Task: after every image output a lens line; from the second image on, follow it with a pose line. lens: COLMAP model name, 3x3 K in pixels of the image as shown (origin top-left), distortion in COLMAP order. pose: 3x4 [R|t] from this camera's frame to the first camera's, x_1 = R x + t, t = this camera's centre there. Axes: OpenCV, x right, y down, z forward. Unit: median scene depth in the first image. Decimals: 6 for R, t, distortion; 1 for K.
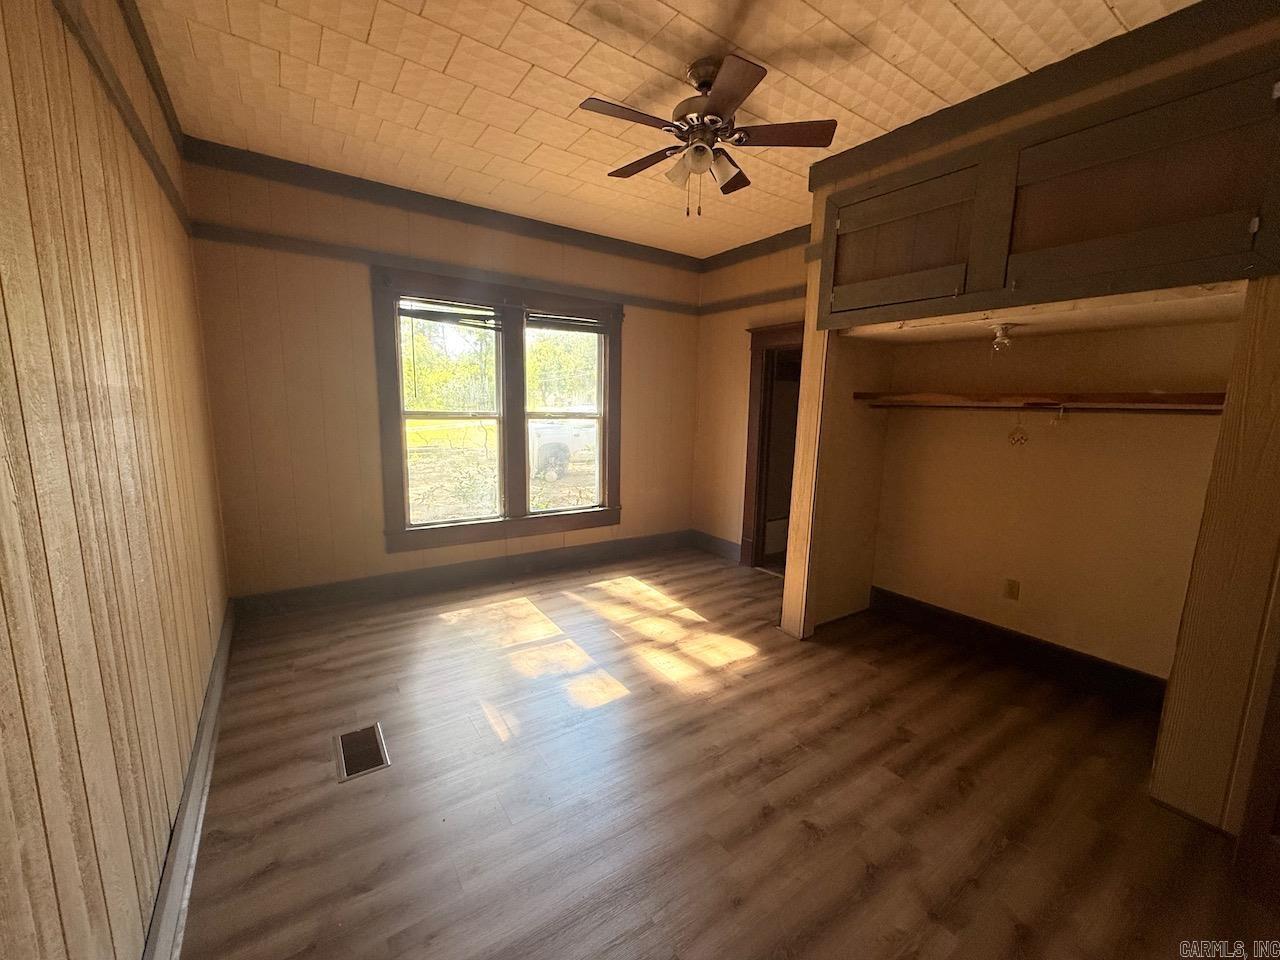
lens RADIAL K [[518.3, 0, 642.6], [0, 518.3, 484.9], [0, 0, 1]] dist [0.000961, 0.000052]
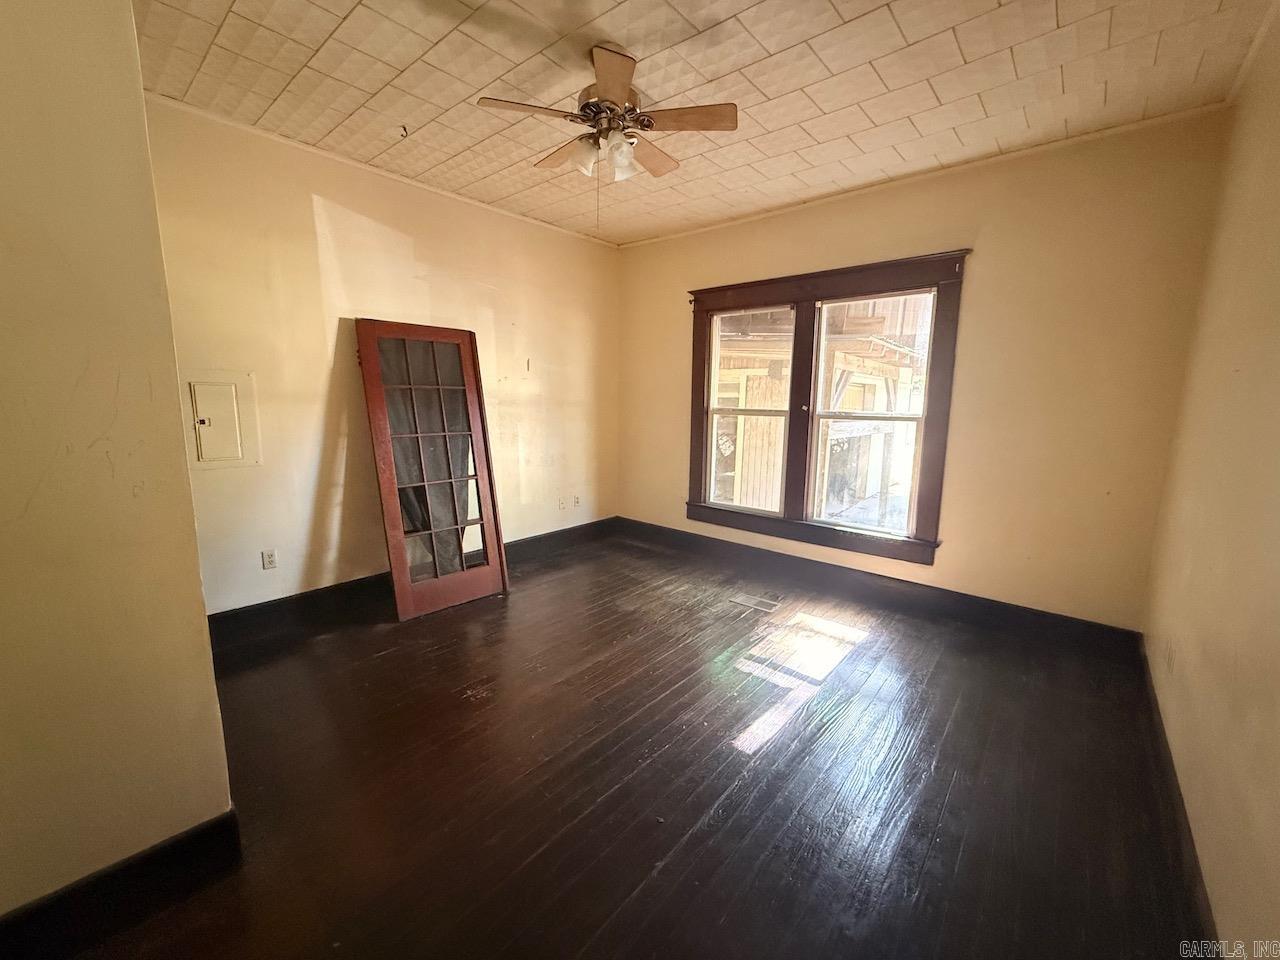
lens RADIAL K [[518.3, 0, 642.6], [0, 518.3, 484.9], [0, 0, 1]] dist [0.000961, 0.000052]
pose [[0.261276, 0.142080, -0.954750, 0.532959], [-0.150108, 0.983055, 0.105213, -0.052918], [0.953521, 0.115826, 0.278176, 0.411609]]
